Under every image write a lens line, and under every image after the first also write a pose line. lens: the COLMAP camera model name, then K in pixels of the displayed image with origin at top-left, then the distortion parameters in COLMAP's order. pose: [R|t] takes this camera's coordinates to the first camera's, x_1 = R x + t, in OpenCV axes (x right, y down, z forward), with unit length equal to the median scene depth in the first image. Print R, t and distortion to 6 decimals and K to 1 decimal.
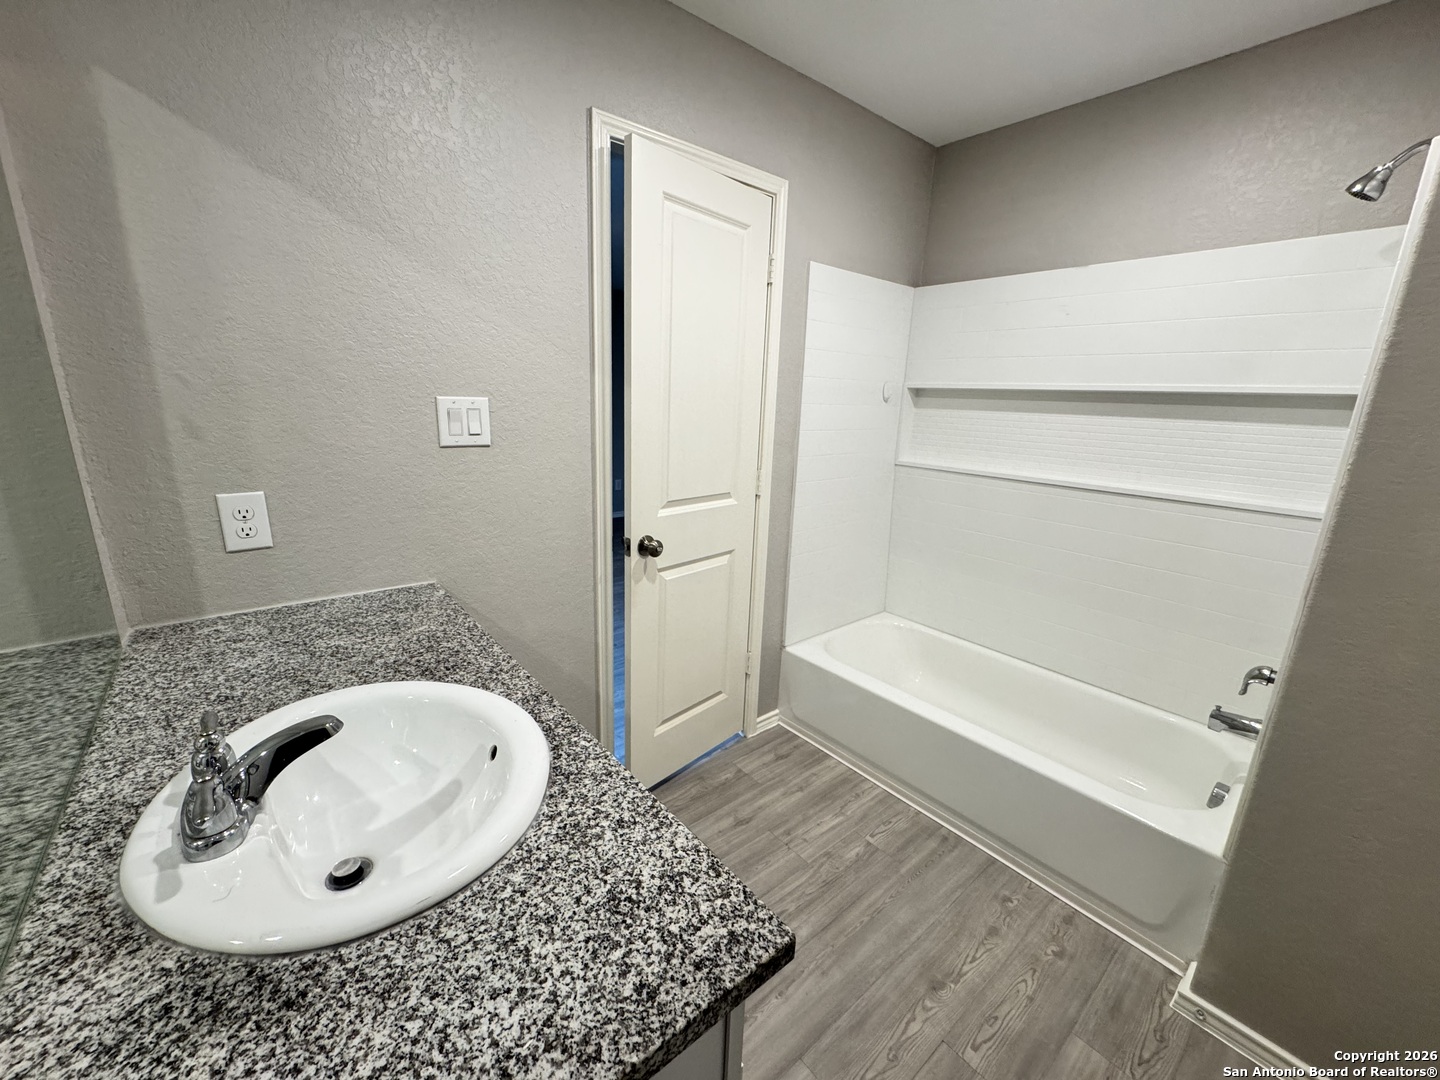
lens RADIAL K [[573.4, 0, 717.9], [0, 573.4, 539.5], [0, 0, 1]] dist [0.001492, -0.000023]
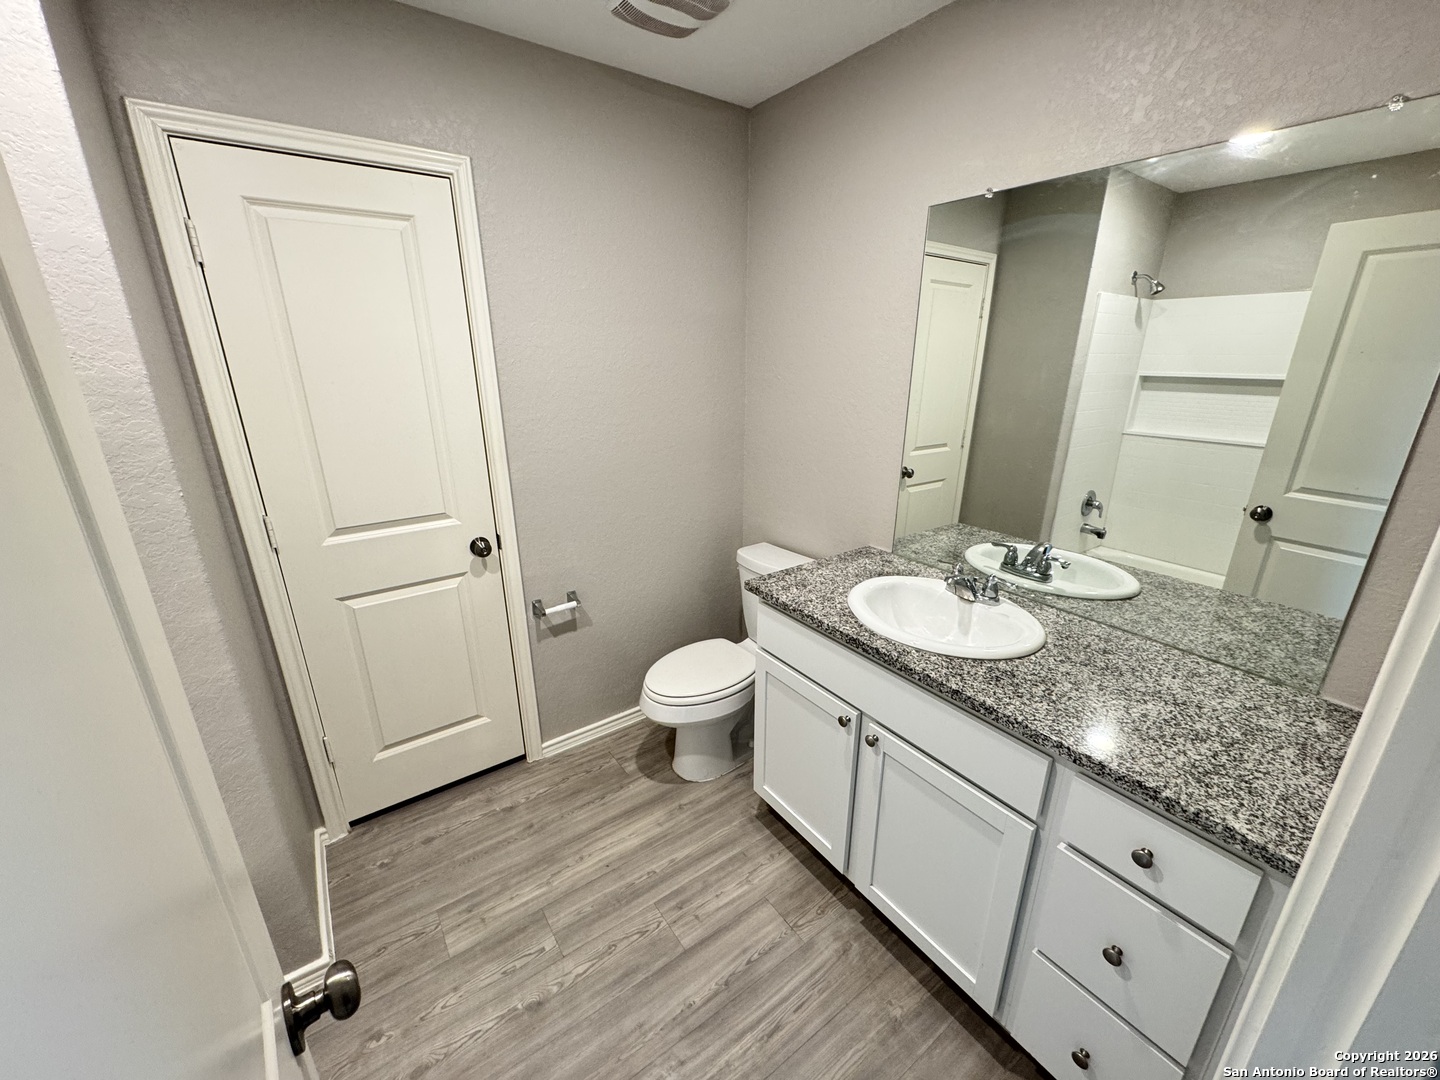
lens RADIAL K [[573.4, 0, 717.9], [0, 573.4, 539.5], [0, 0, 1]] dist [0.001492, -0.000023]
pose [[-0.996908, -0.054487, 0.056627, 0.060822], [-0.015235, 0.840926, 0.540935, -0.659674], [-0.077093, 0.538400, -0.839156, 1.910175]]
